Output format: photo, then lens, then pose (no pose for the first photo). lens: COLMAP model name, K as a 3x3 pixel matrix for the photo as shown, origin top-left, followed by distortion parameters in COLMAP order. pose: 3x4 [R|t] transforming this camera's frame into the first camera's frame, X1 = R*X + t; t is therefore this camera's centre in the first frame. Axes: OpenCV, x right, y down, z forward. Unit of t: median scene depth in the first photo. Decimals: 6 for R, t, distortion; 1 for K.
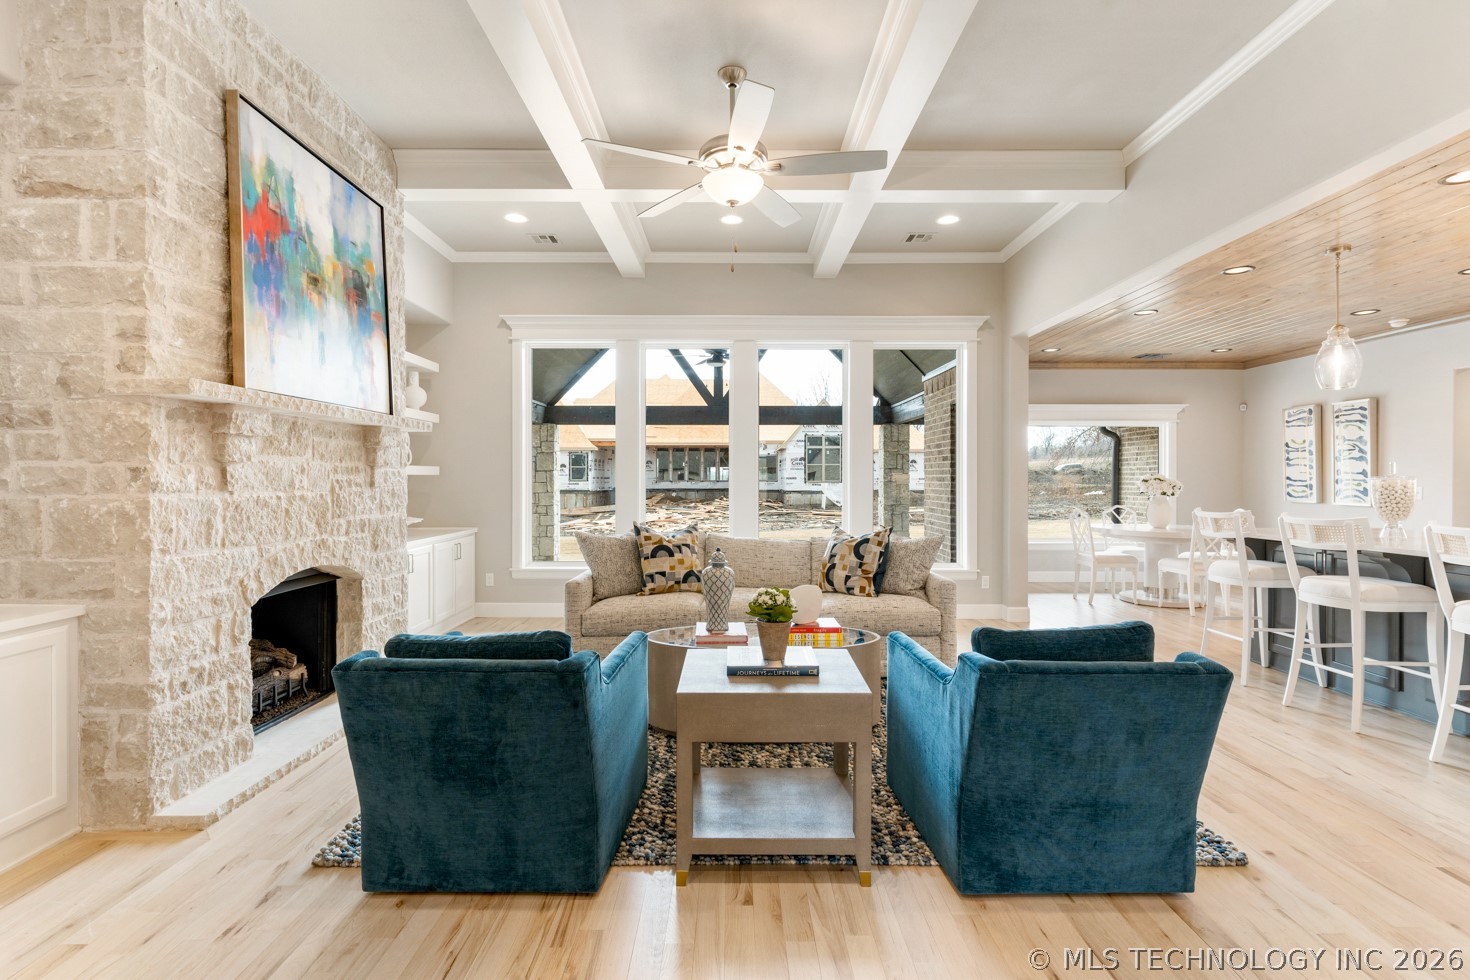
lens RADIAL K [[706.4, 0, 736.6], [0, 706.4, 479.2], [0, 0, 1]] dist [0.001990, -0.000158]
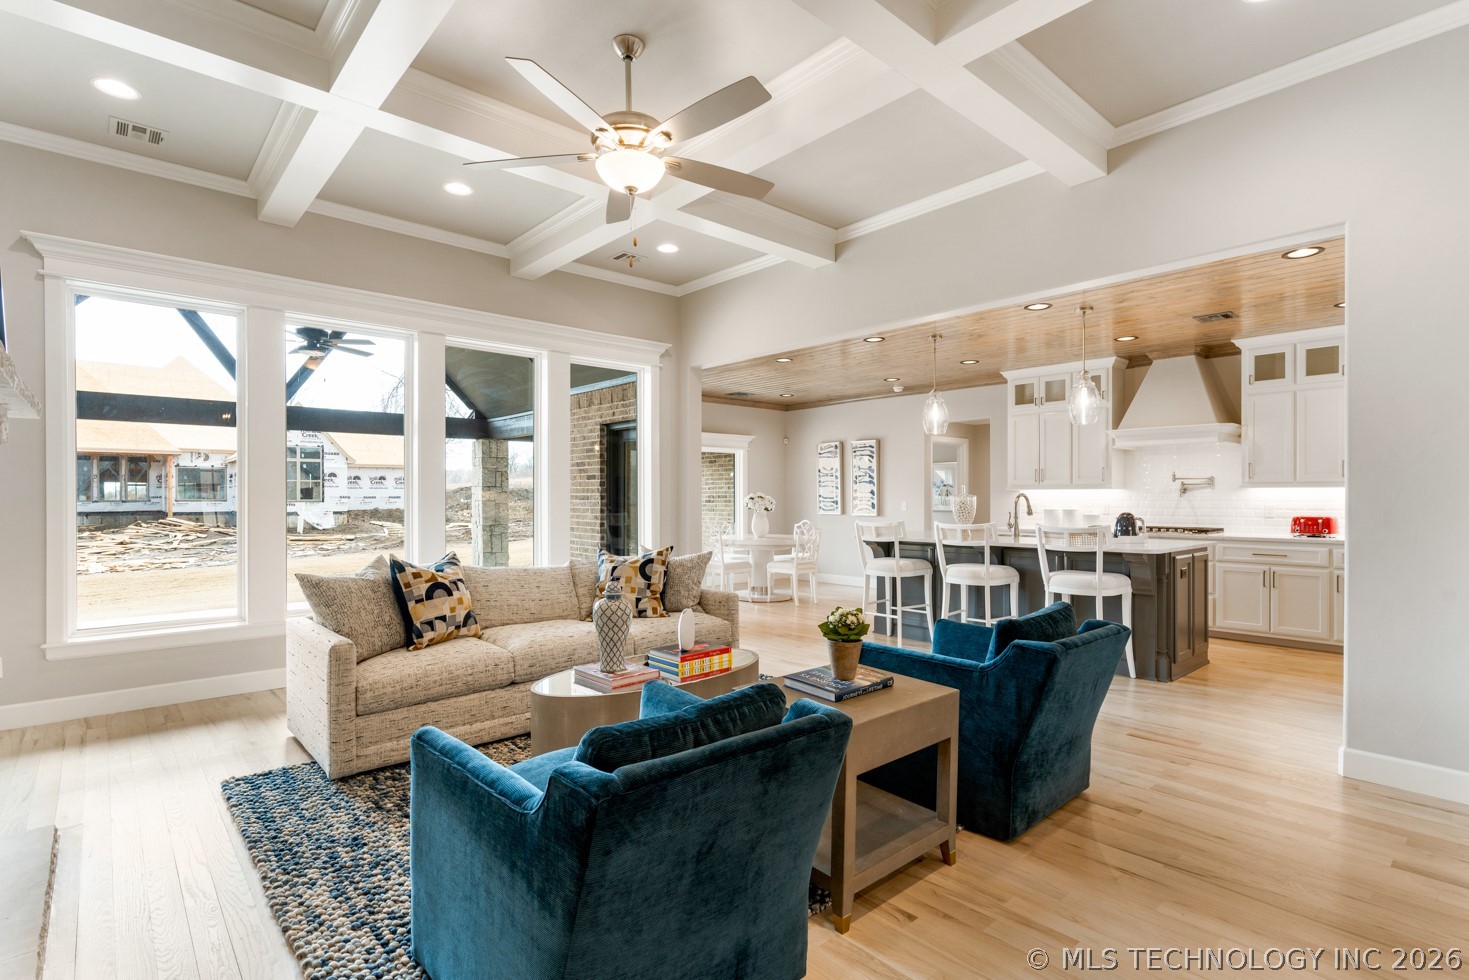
lens RADIAL K [[705.9, 0, 730.5], [0, 705.9, 503.0], [0, 0, 1]] dist [0.001990, -0.000158]
pose [[0.752253, -0.008514, 0.658820, -0.385440], [0.003069, 0.999951, 0.009418, -0.002757], [-0.658867, -0.005063, 0.752242, 0.189142]]
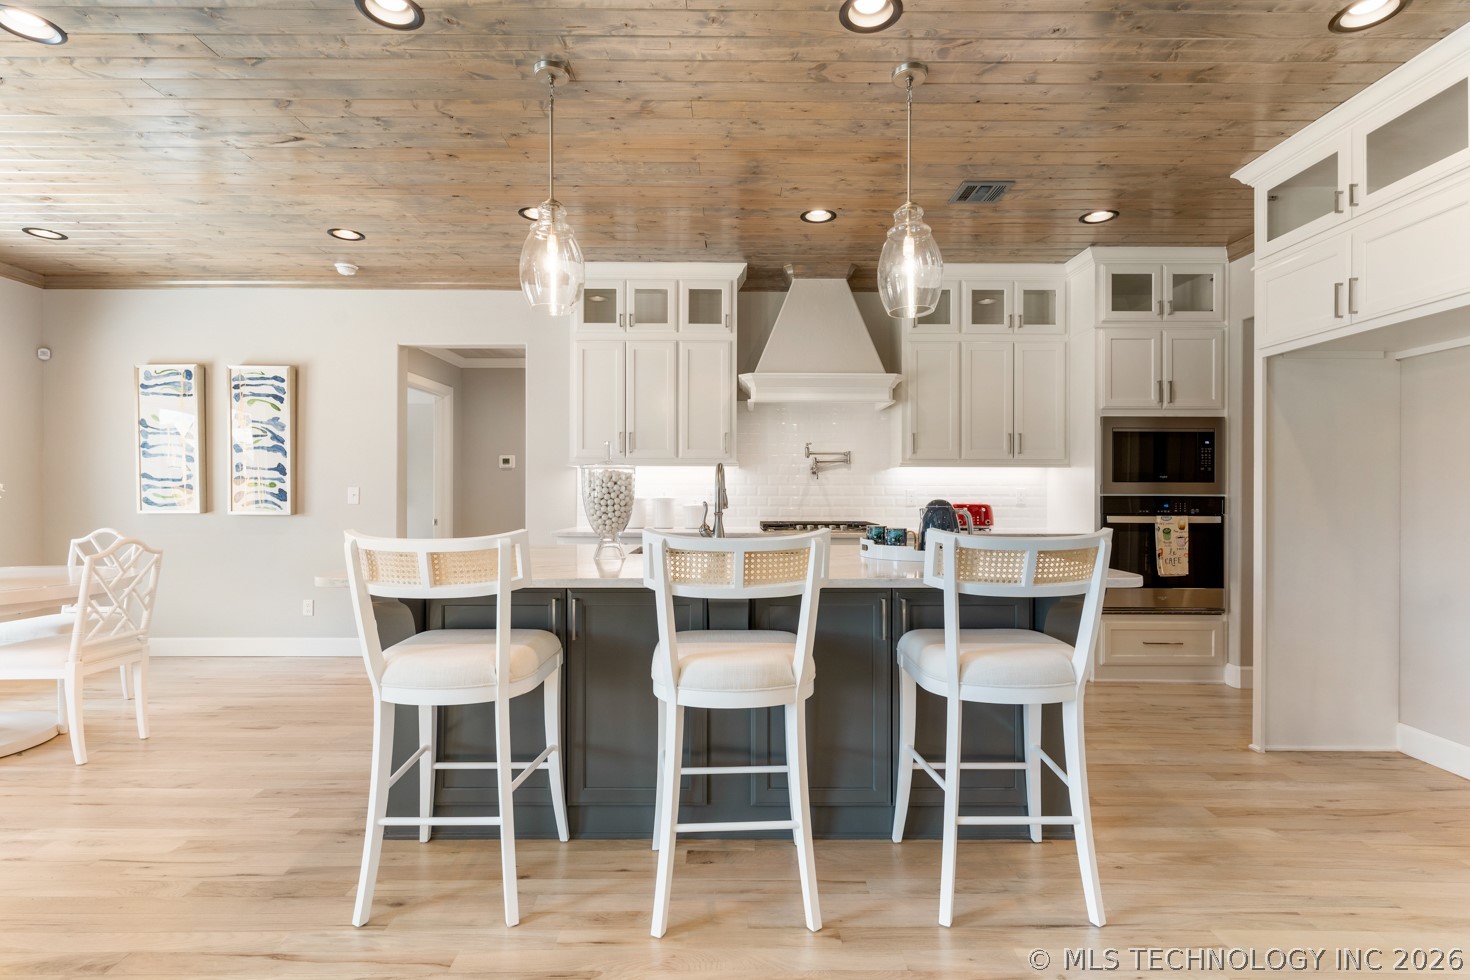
lens RADIAL K [[706.4, 0, 732.1], [0, 706.4, 492.0], [0, 0, 1]] dist [0.001990, -0.000158]
pose [[0.006134, -0.003029, 0.999977, 0.261212], [-0.001381, 0.999994, 0.003038, 0.017826], [-0.999980, -0.001400, 0.006130, 0.810667]]
